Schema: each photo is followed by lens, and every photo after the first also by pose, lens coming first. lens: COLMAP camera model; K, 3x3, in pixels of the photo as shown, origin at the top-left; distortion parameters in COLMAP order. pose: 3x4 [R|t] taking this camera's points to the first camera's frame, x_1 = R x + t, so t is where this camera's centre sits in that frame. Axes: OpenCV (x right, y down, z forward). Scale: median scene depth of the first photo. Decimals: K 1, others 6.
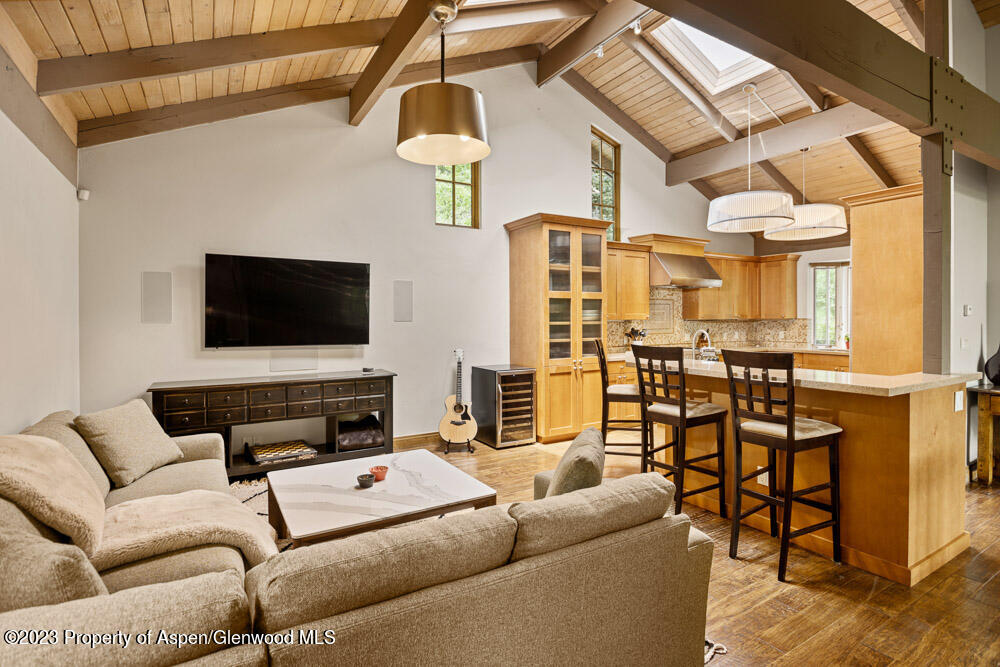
lens RADIAL K [[495.8, 0, 502.4], [0, 495.8, 318.6], [0, 0, 1]] dist [-0.004783, -0.000633]
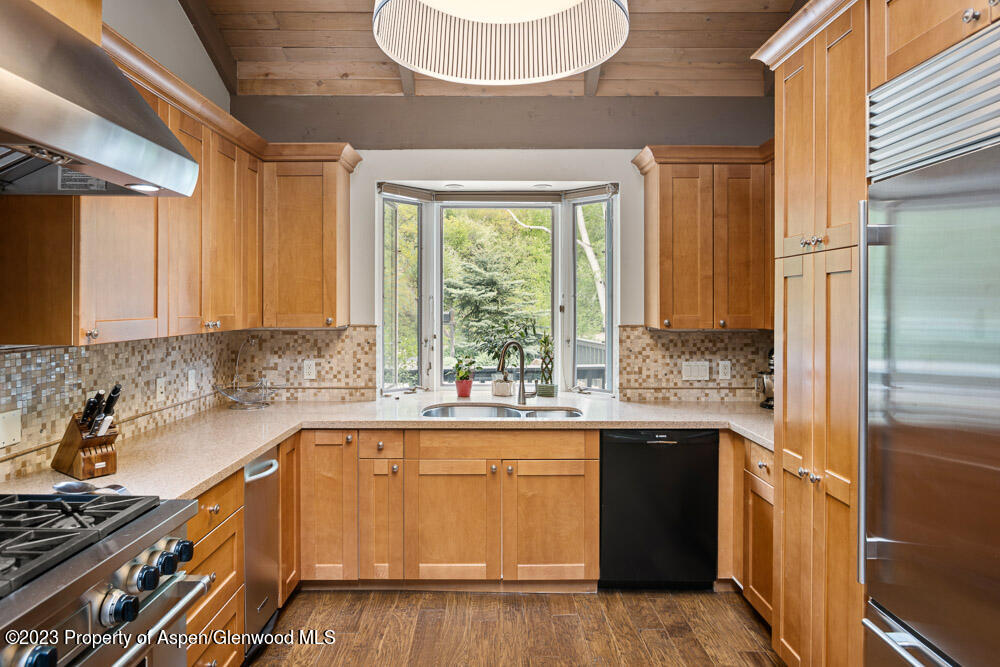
lens RADIAL K [[627.1, 0, 497.7], [0, 627.1, 308.3], [0, 0, 1]] dist [-0.003105, -0.000505]
pose [[0.511937, -0.002337, 0.859020, 0.309517], [-0.000264, 0.999996, 0.002878, -0.018415], [-0.859023, -0.001700, 0.511934, 0.842242]]
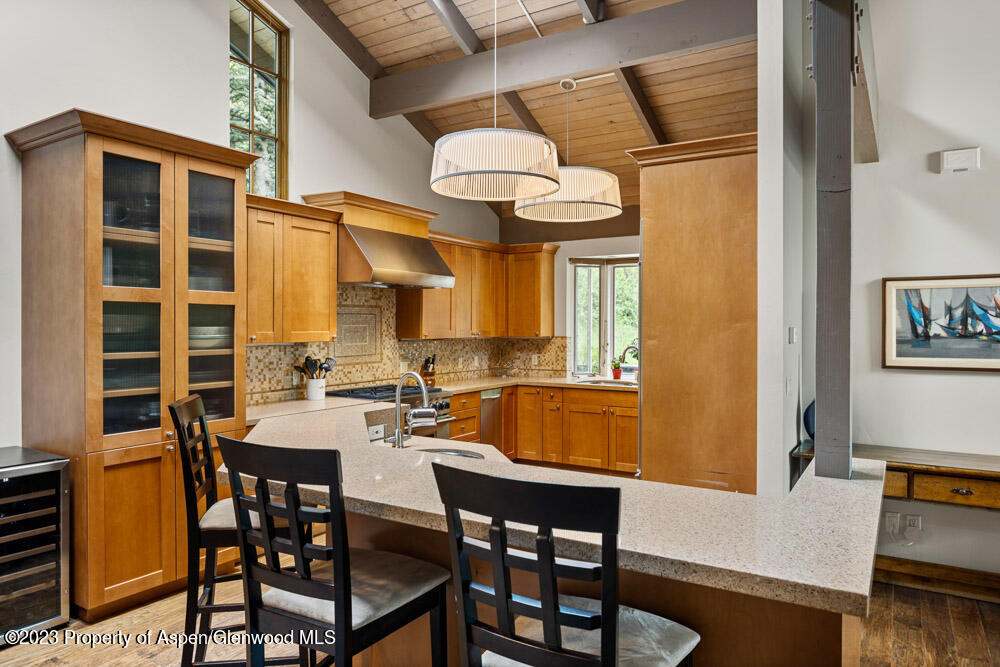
lens RADIAL K [[660.0, 0, 500.0], [0, 660.0, 333.5], [0, 0, 1]] dist [-0.003763, -0.000857]
pose [[0.888956, -0.001610, 0.457989, 0.125968], [-0.003085, 0.999950, 0.009503, -0.016607], [-0.457982, -0.009861, 0.888907, 0.260063]]
